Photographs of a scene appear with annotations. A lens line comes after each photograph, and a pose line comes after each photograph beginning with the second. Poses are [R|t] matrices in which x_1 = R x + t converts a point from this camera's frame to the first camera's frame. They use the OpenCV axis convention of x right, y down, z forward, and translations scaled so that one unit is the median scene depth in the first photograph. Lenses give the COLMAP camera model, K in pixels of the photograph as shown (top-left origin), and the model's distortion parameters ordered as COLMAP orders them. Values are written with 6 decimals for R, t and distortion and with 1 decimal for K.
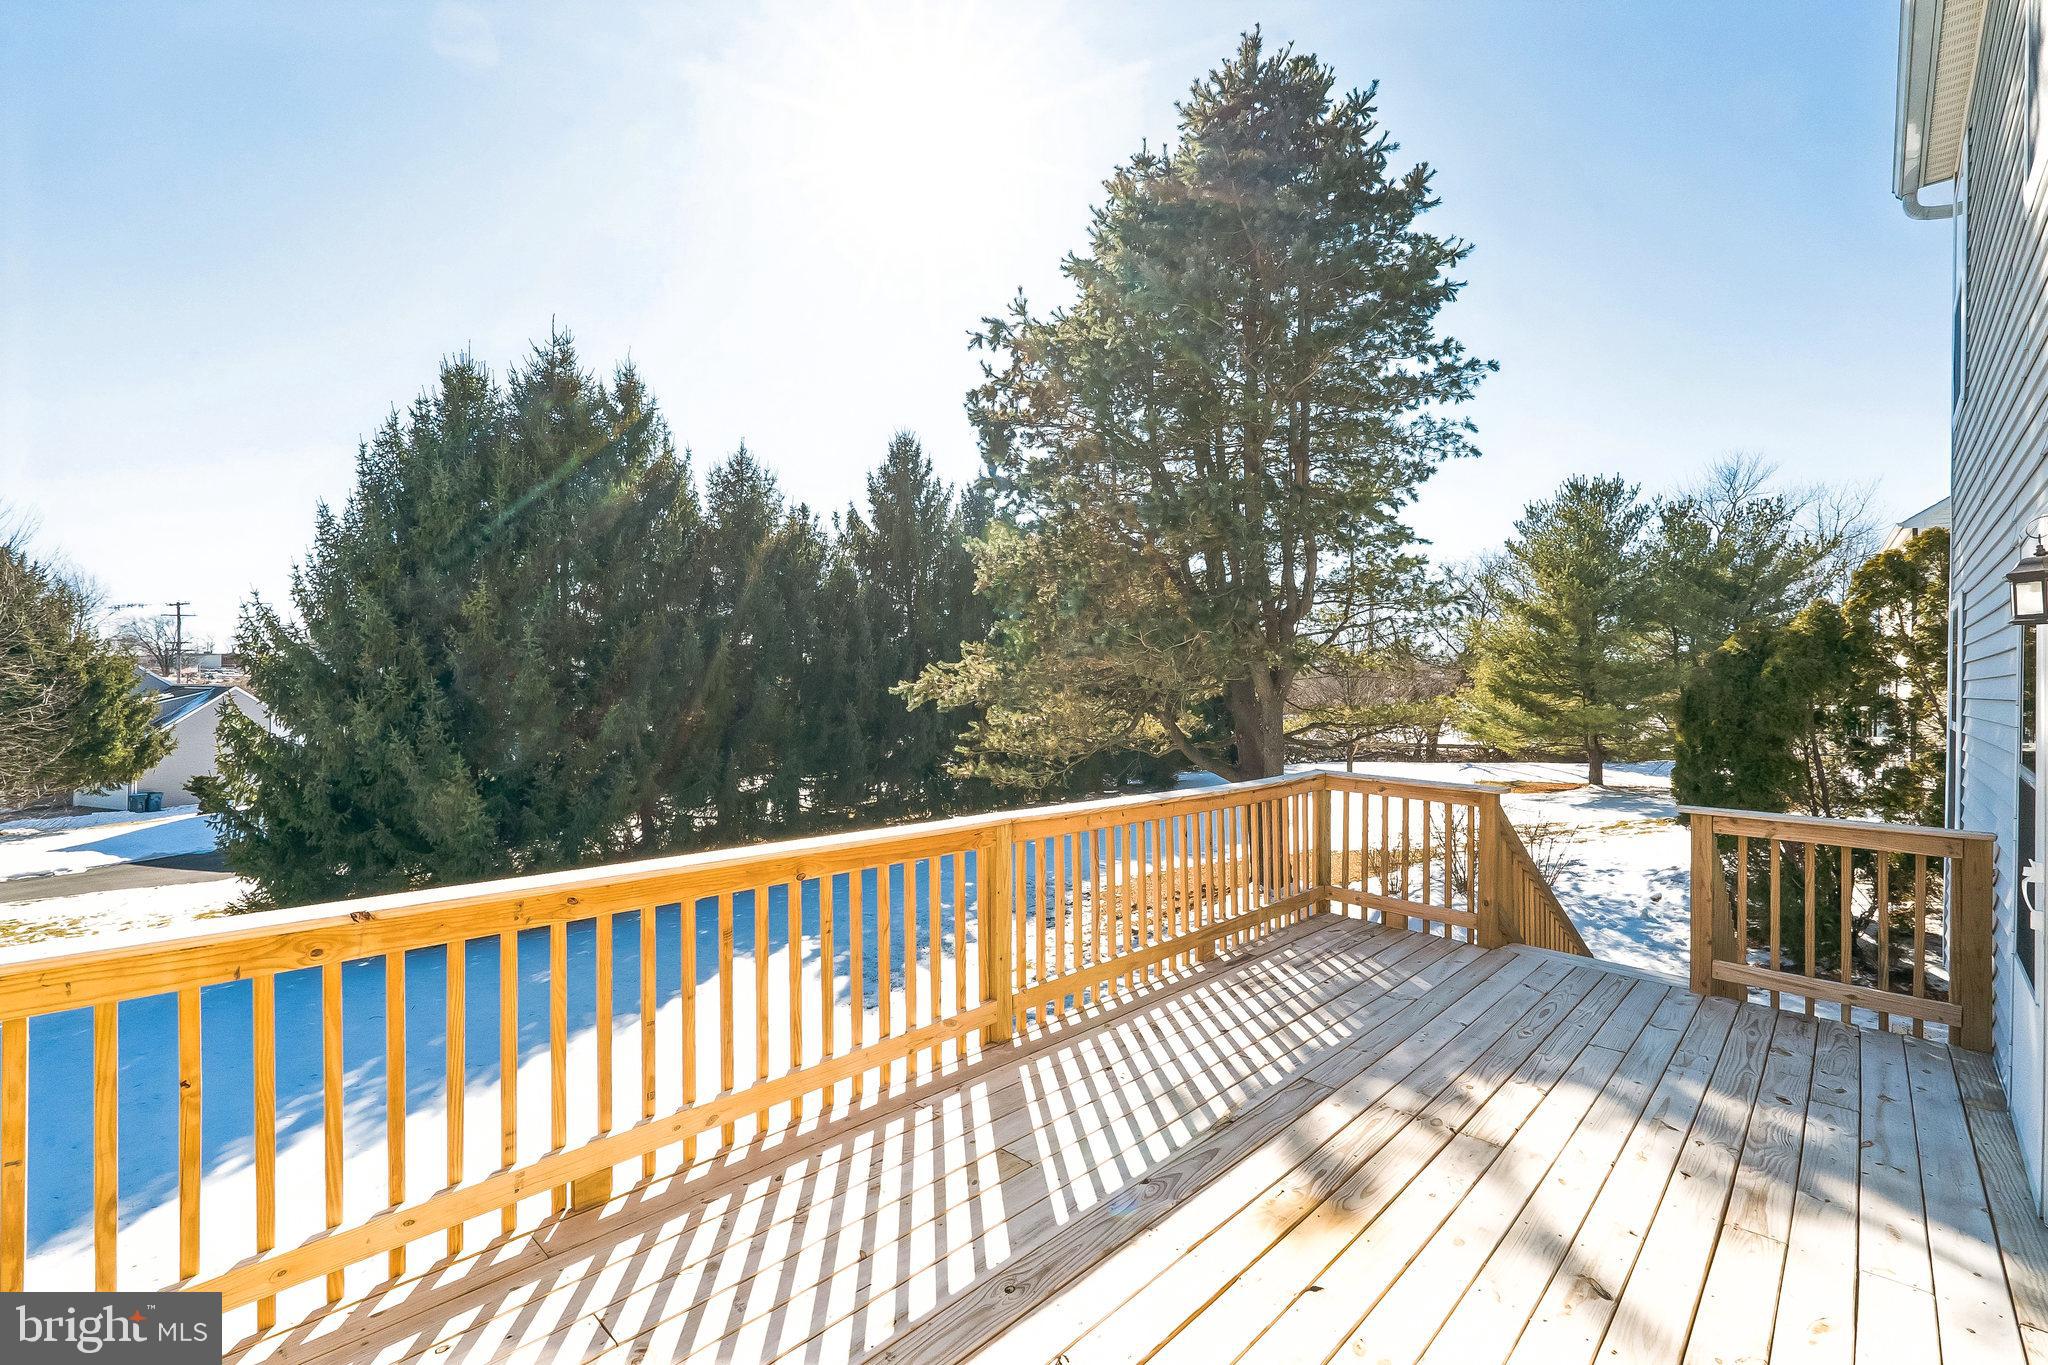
lens RADIAL K [[919.4, 0, 1033.7], [0, 919.4, 662.2], [0, 0, 1]] dist [-0.005550, 0.002142]
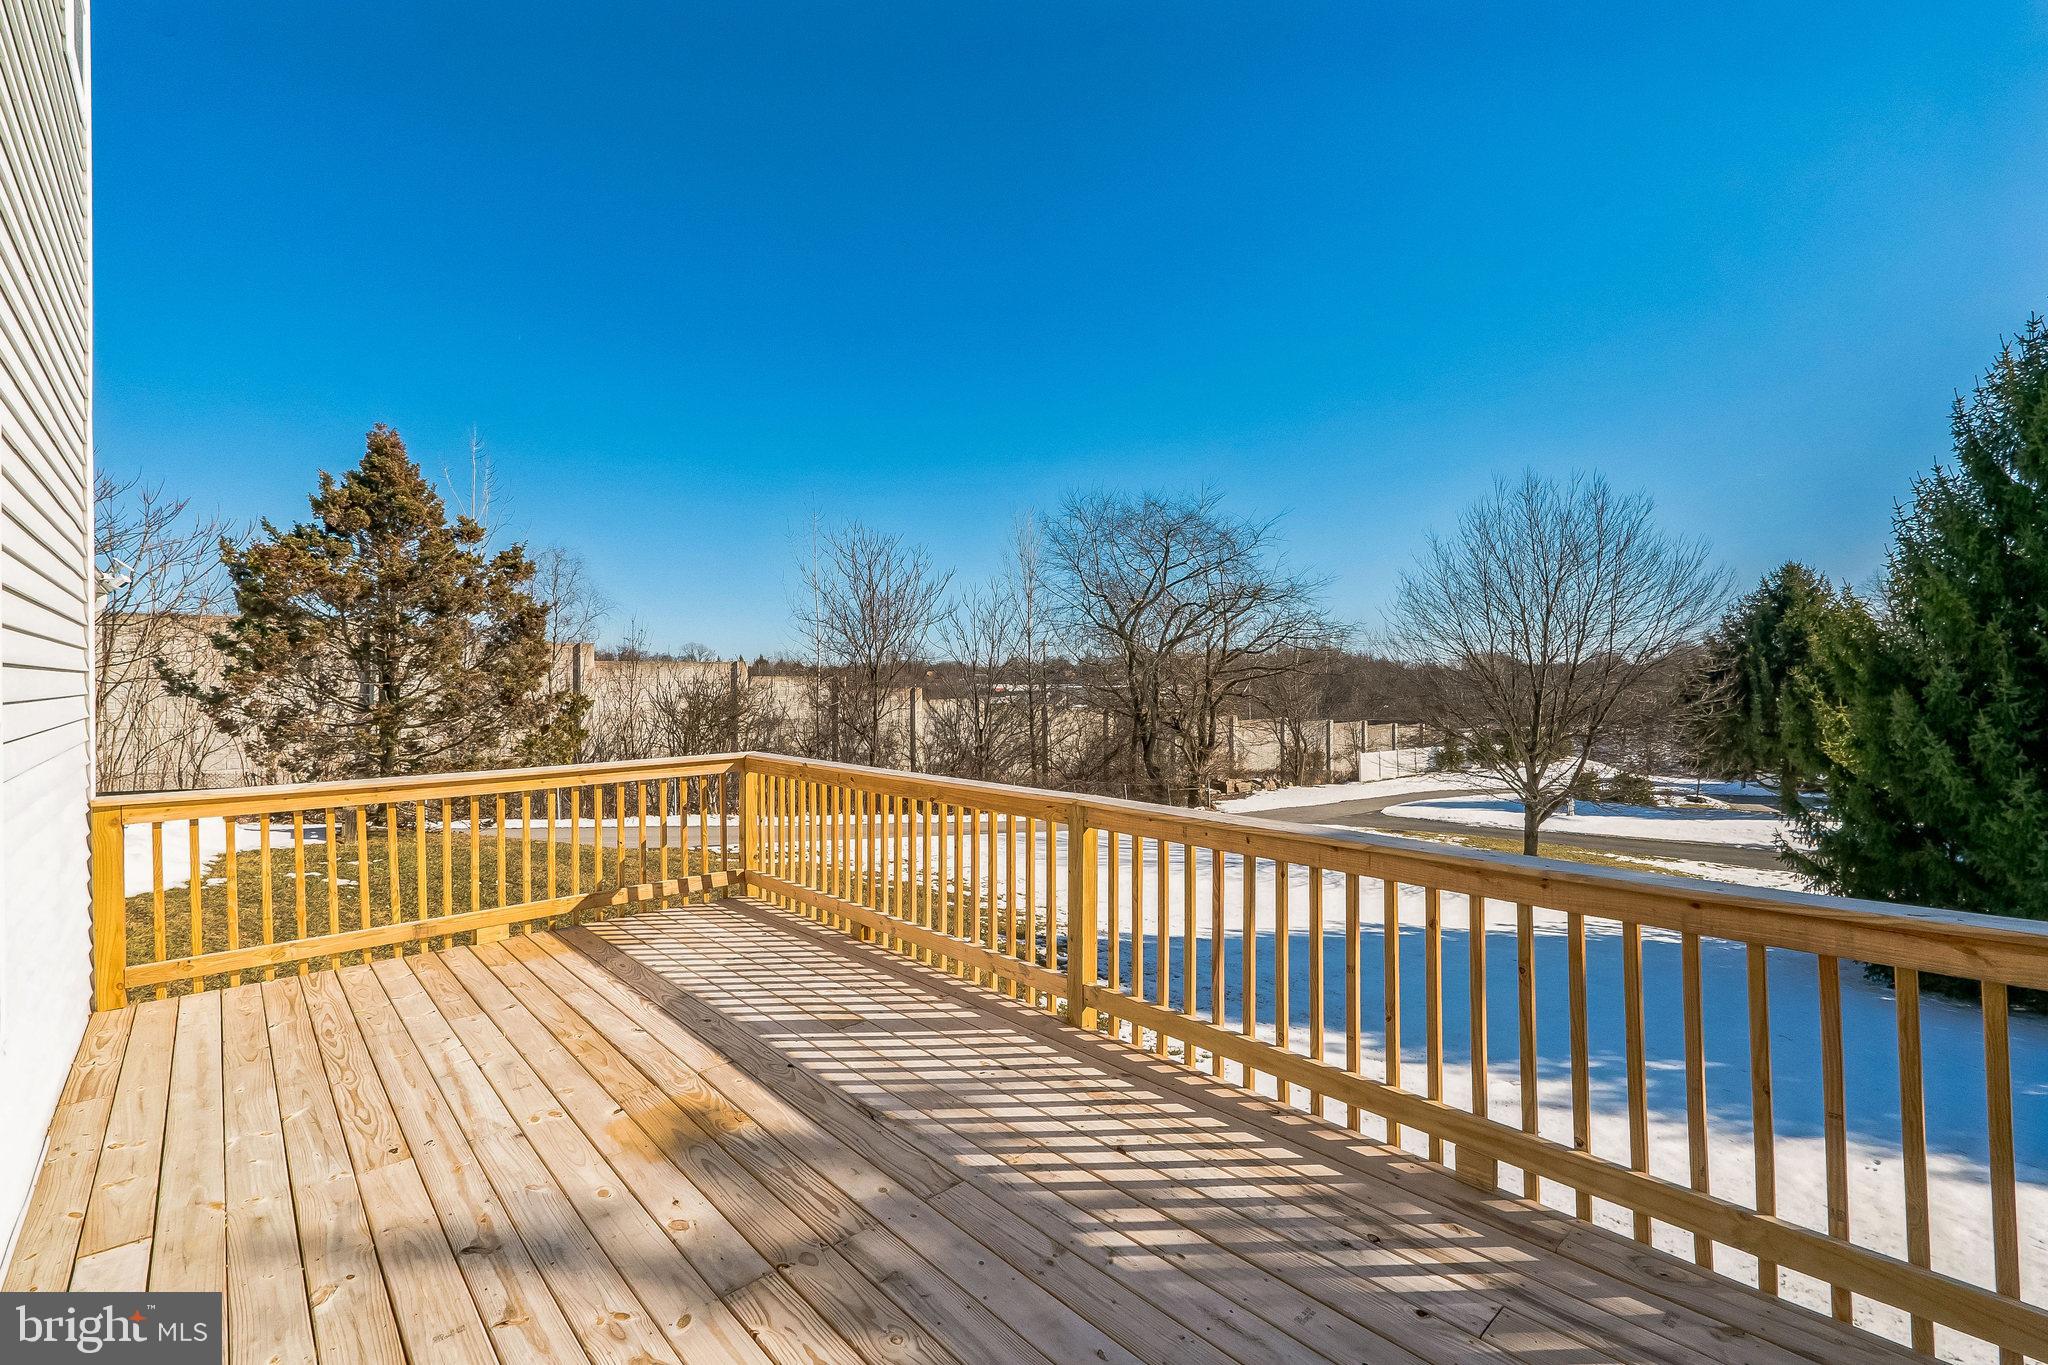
lens RADIAL K [[919.4, 0, 1019.3], [0, 919.4, 682.9], [0, 0, 1]] dist [-0.005550, 0.002142]
pose [[-0.113093, -0.010709, -0.993527, 0.172846], [0.026960, 0.999541, -0.013843, 0.010287], [0.993219, -0.028351, -0.112752, 0.191374]]
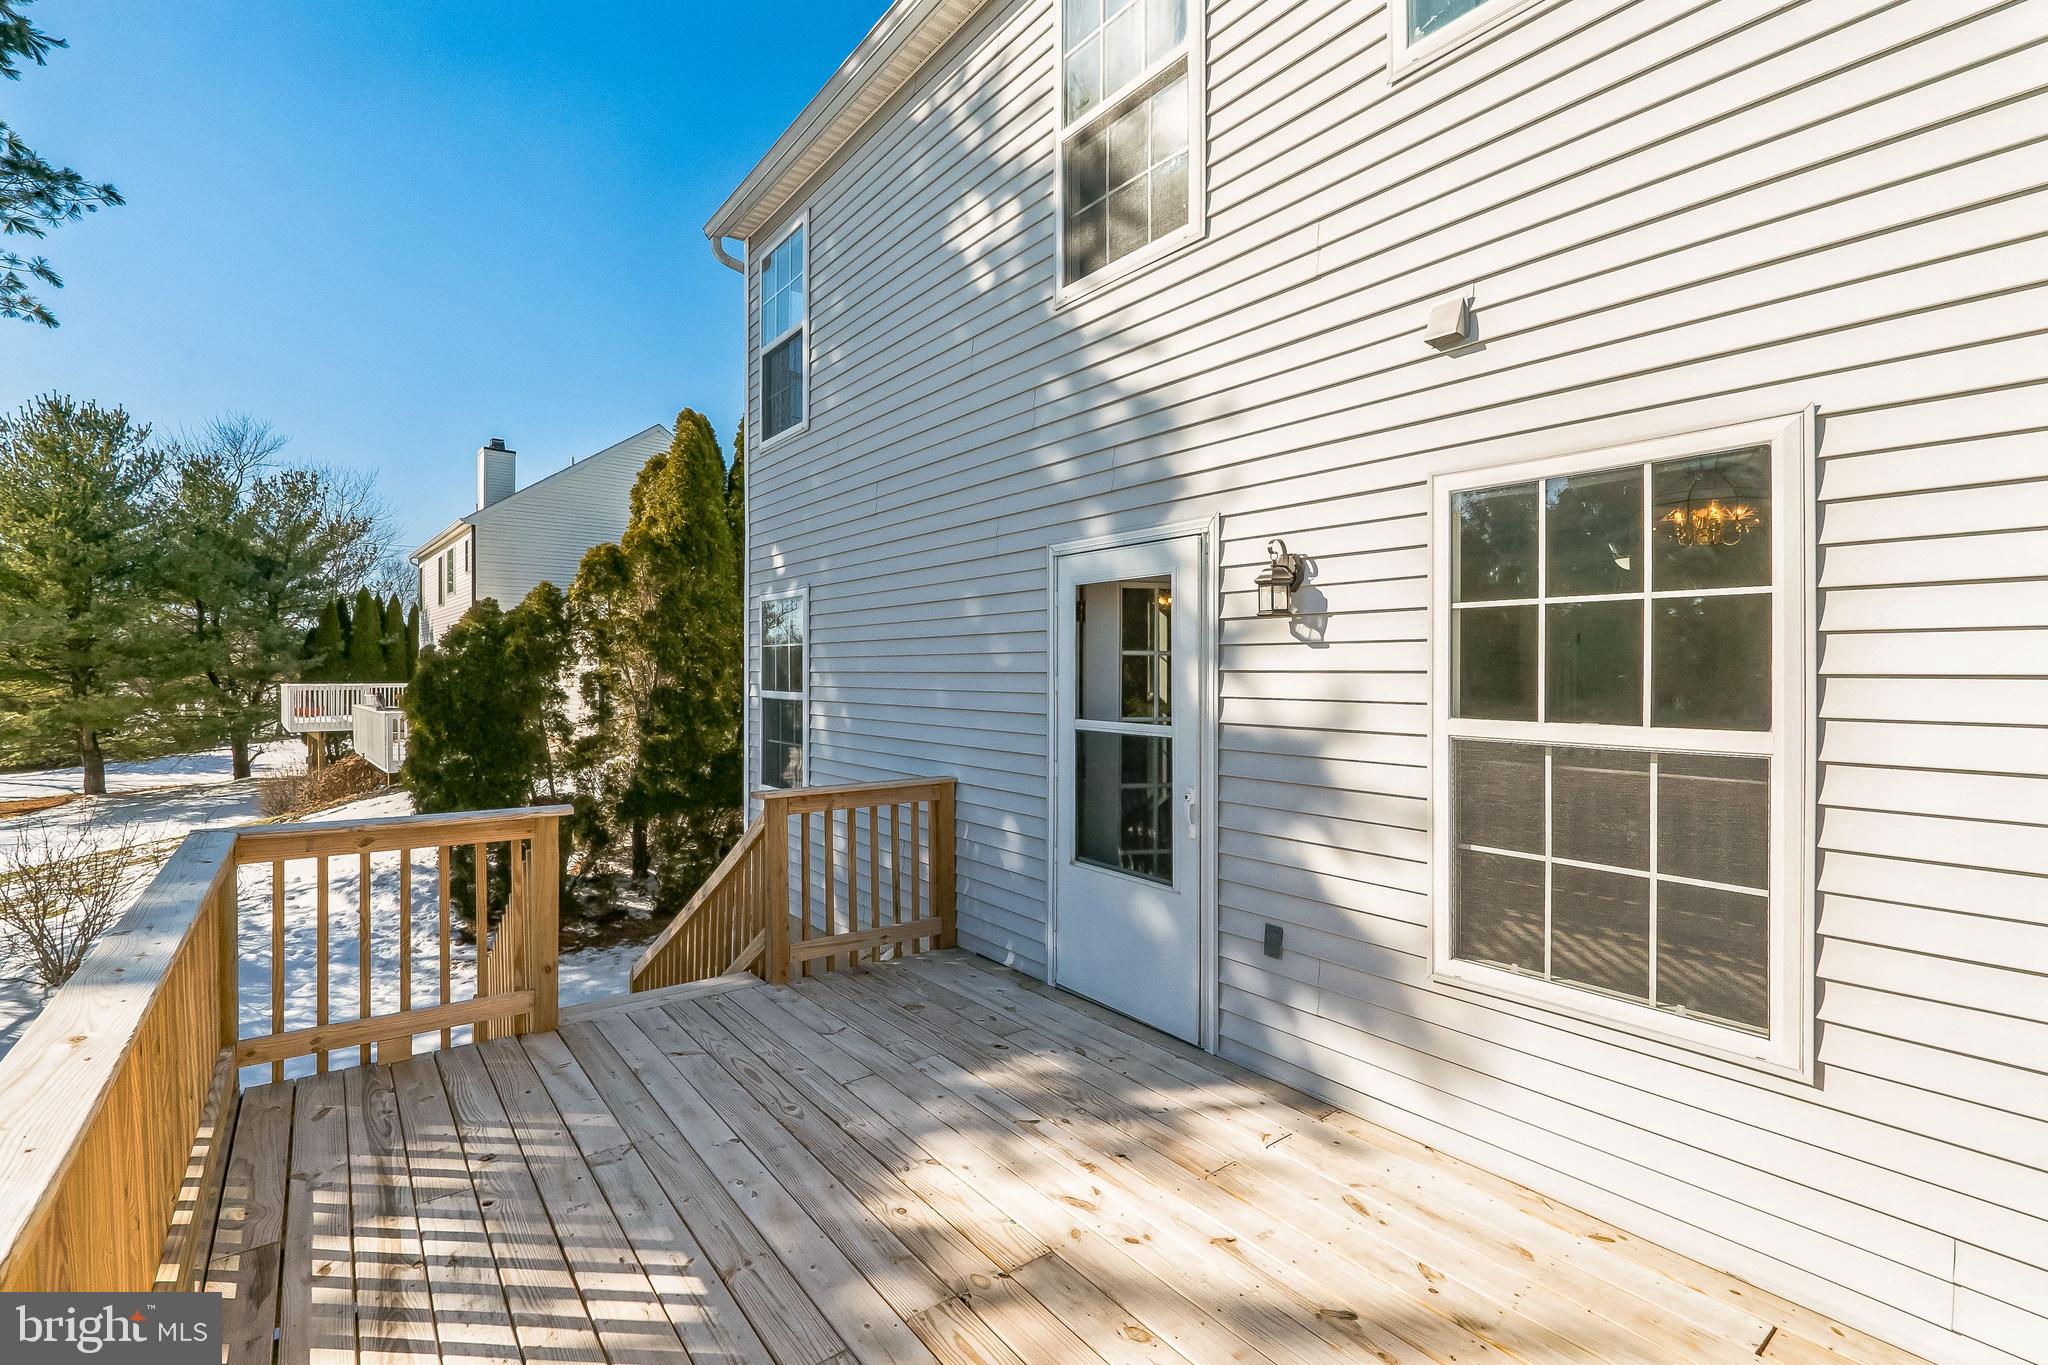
lens RADIAL K [[919.4, 0, 1034.5], [0, 919.4, 678.1], [0, 0, 1]] dist [-0.005550, 0.002142]
pose [[0.177162, -0.027263, 0.983804, -0.035098], [-0.010945, 0.999500, 0.029668, 0.002471], [-0.984121, -0.016024, 0.176775, 0.128616]]
